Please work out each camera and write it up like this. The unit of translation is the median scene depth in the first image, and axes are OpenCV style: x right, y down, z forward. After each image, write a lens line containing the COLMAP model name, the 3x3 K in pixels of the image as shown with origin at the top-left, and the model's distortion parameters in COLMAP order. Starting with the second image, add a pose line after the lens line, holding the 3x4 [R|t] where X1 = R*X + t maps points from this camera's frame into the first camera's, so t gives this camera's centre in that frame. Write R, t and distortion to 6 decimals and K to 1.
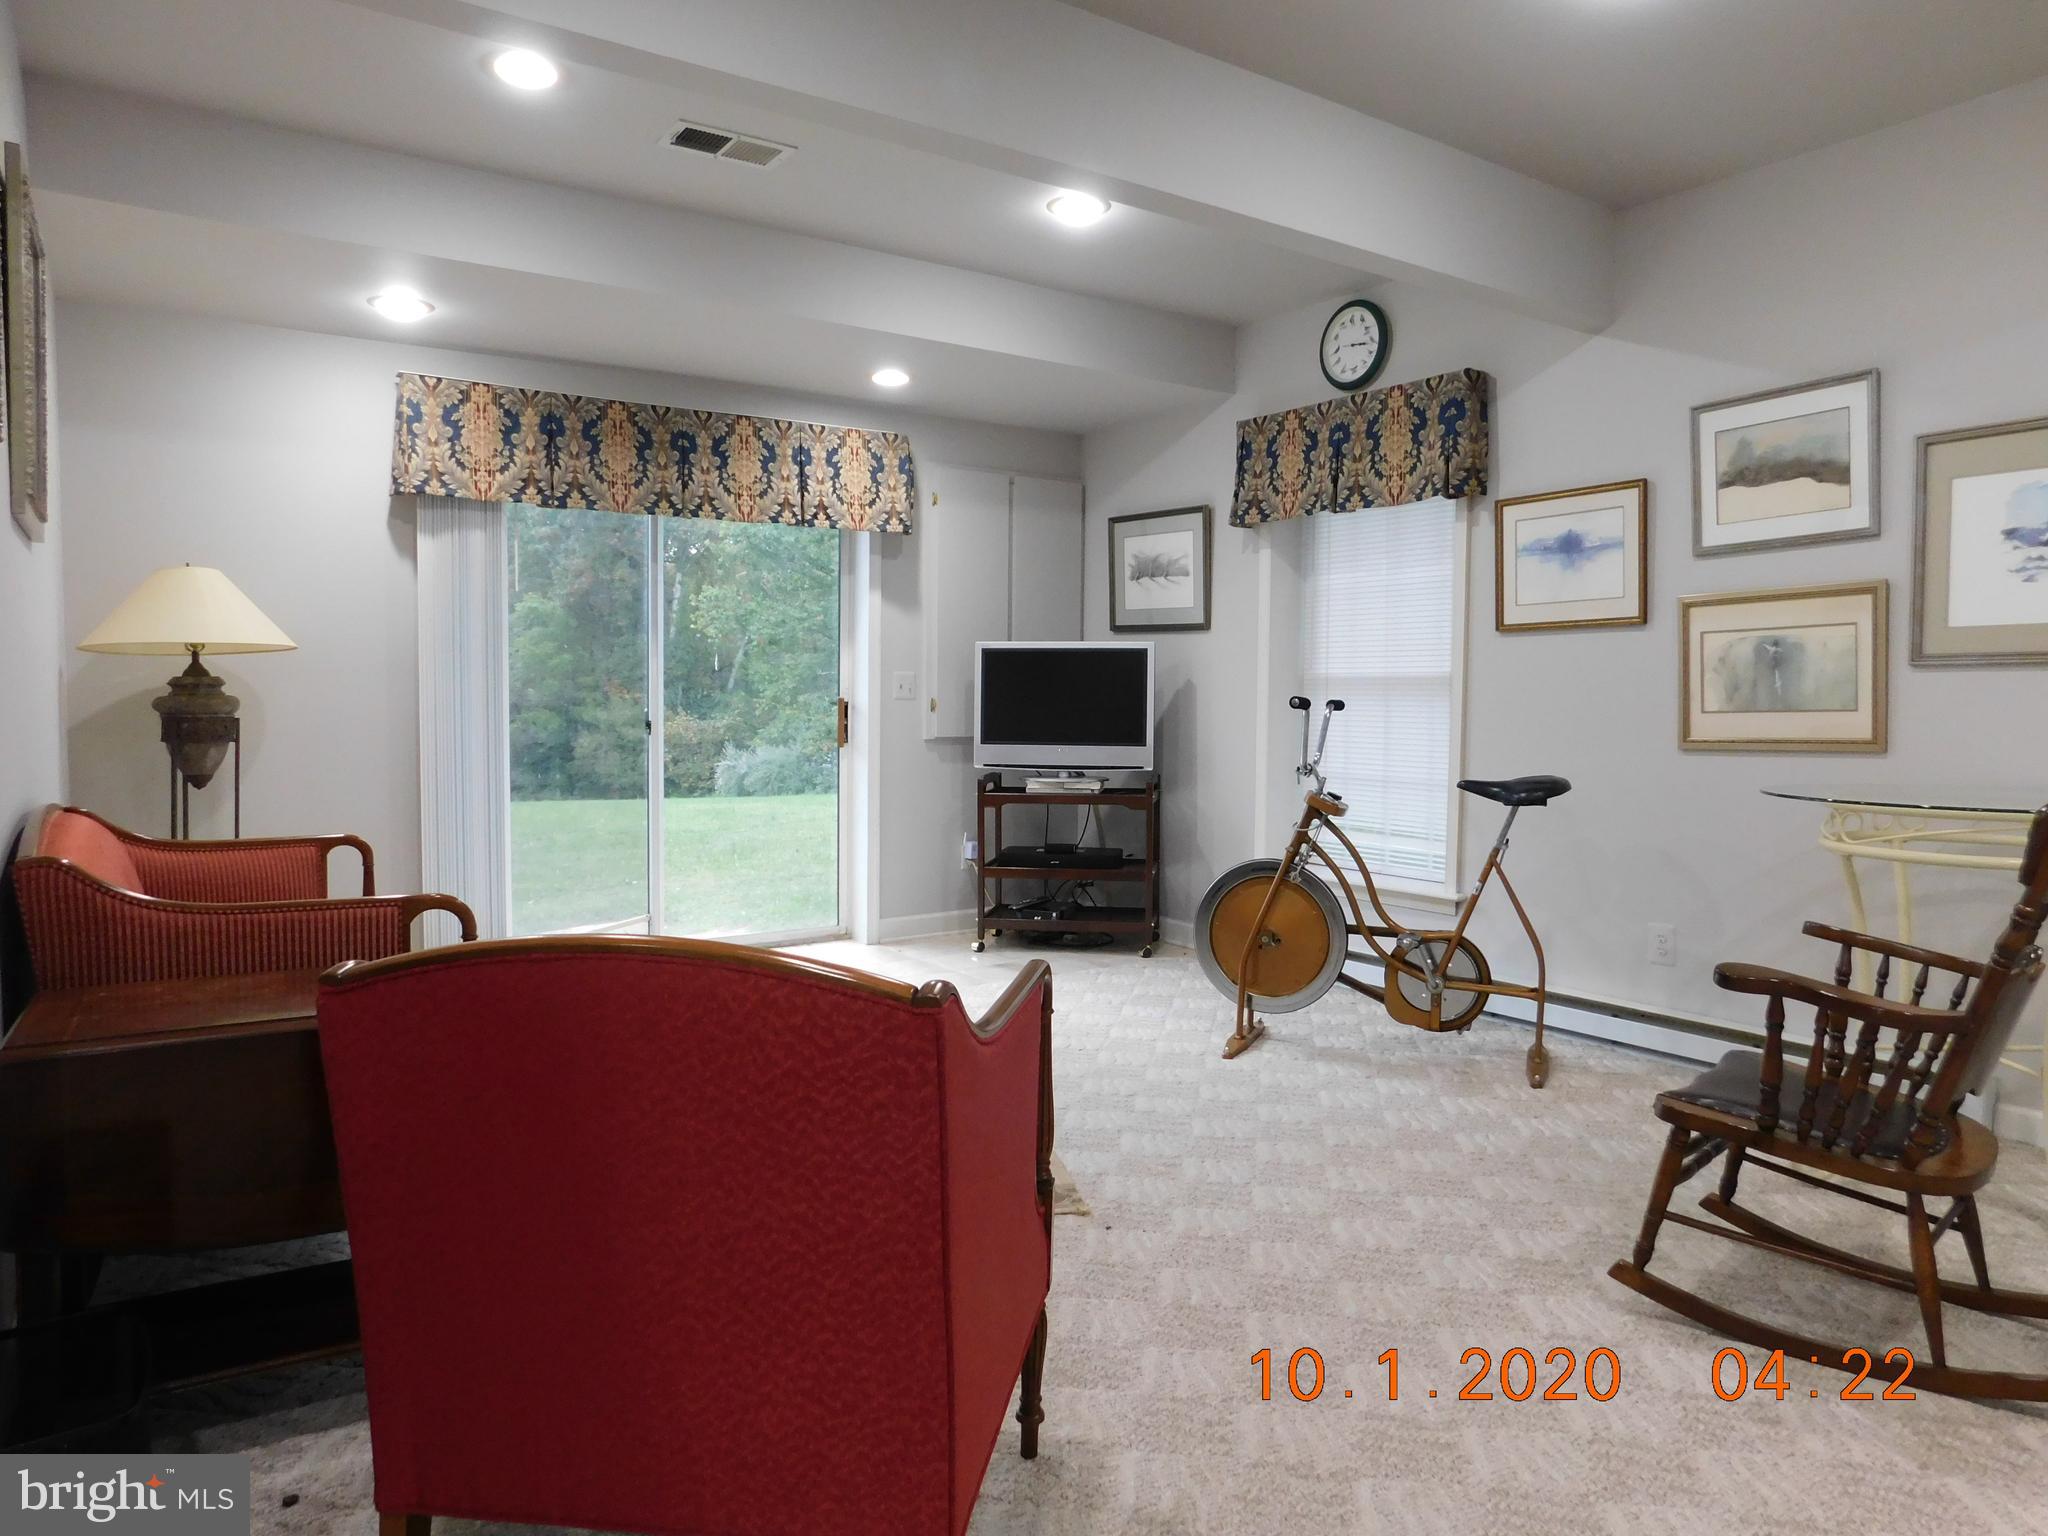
lens RADIAL K [[1344.5, 0, 1024.0], [0, 1344.5, 768.0], [0, 0, 1]] dist [0.001240, 0.000649]
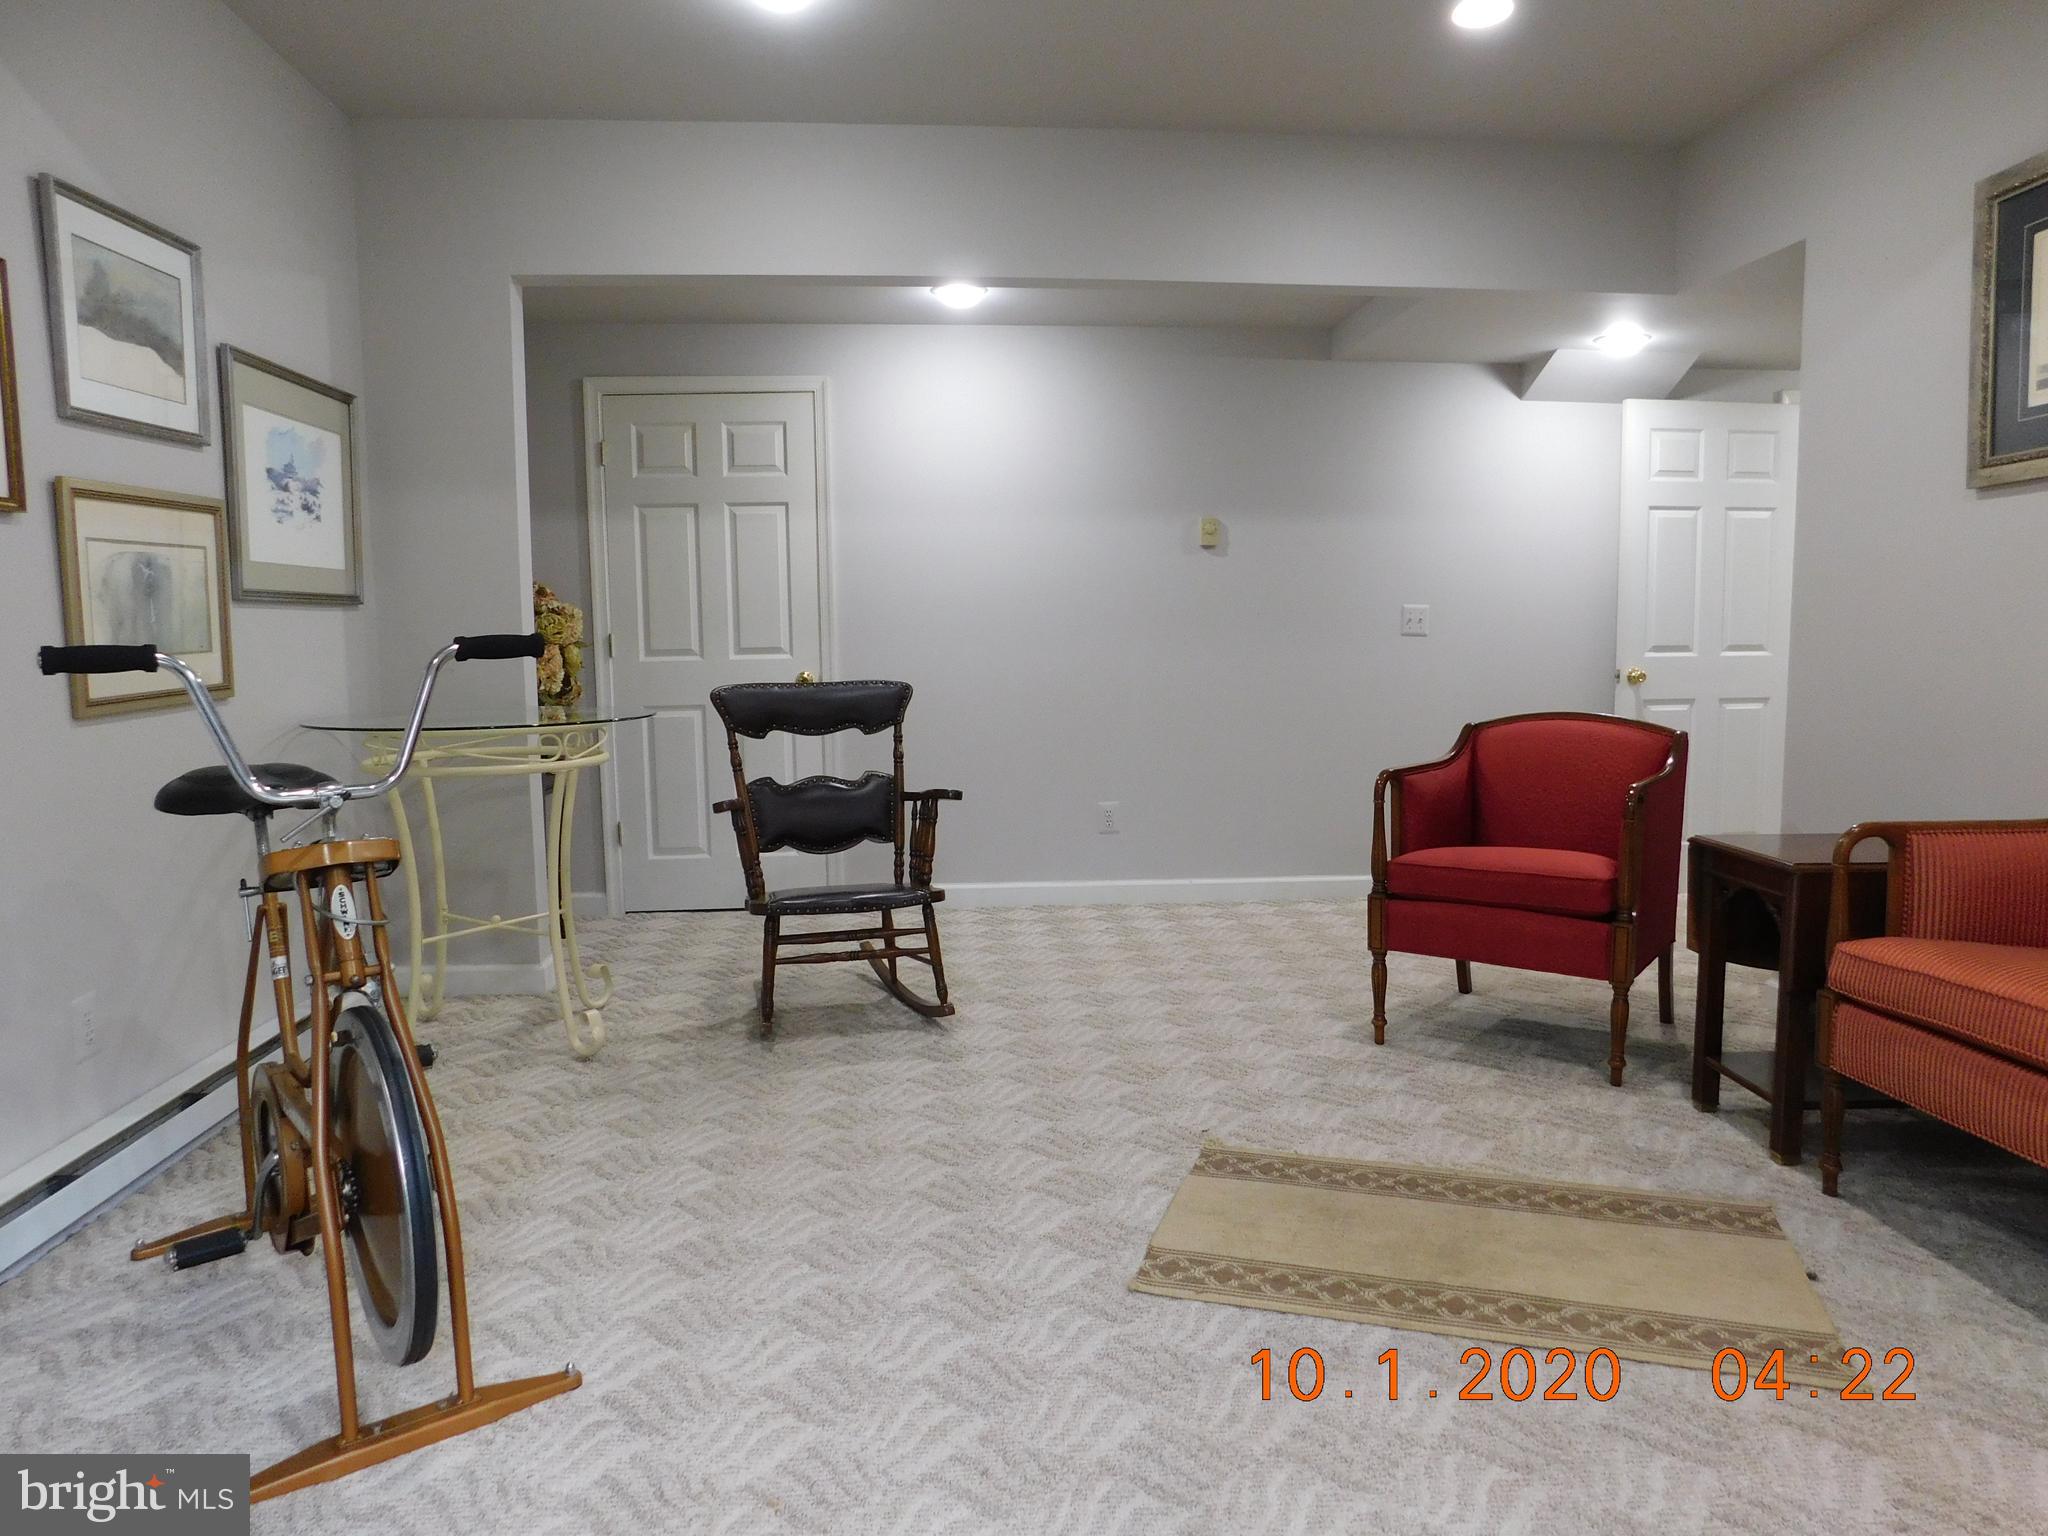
lens RADIAL K [[1344.5, 0, 1024.0], [0, 1344.5, 768.0], [0, 0, 1]] dist [0.001240, 0.000649]
pose [[-0.866654, -0.049658, 0.496433, -0.251056], [0.028111, 0.988593, 0.147964, -0.081420], [-0.498118, 0.142189, -0.855372, 1.484330]]
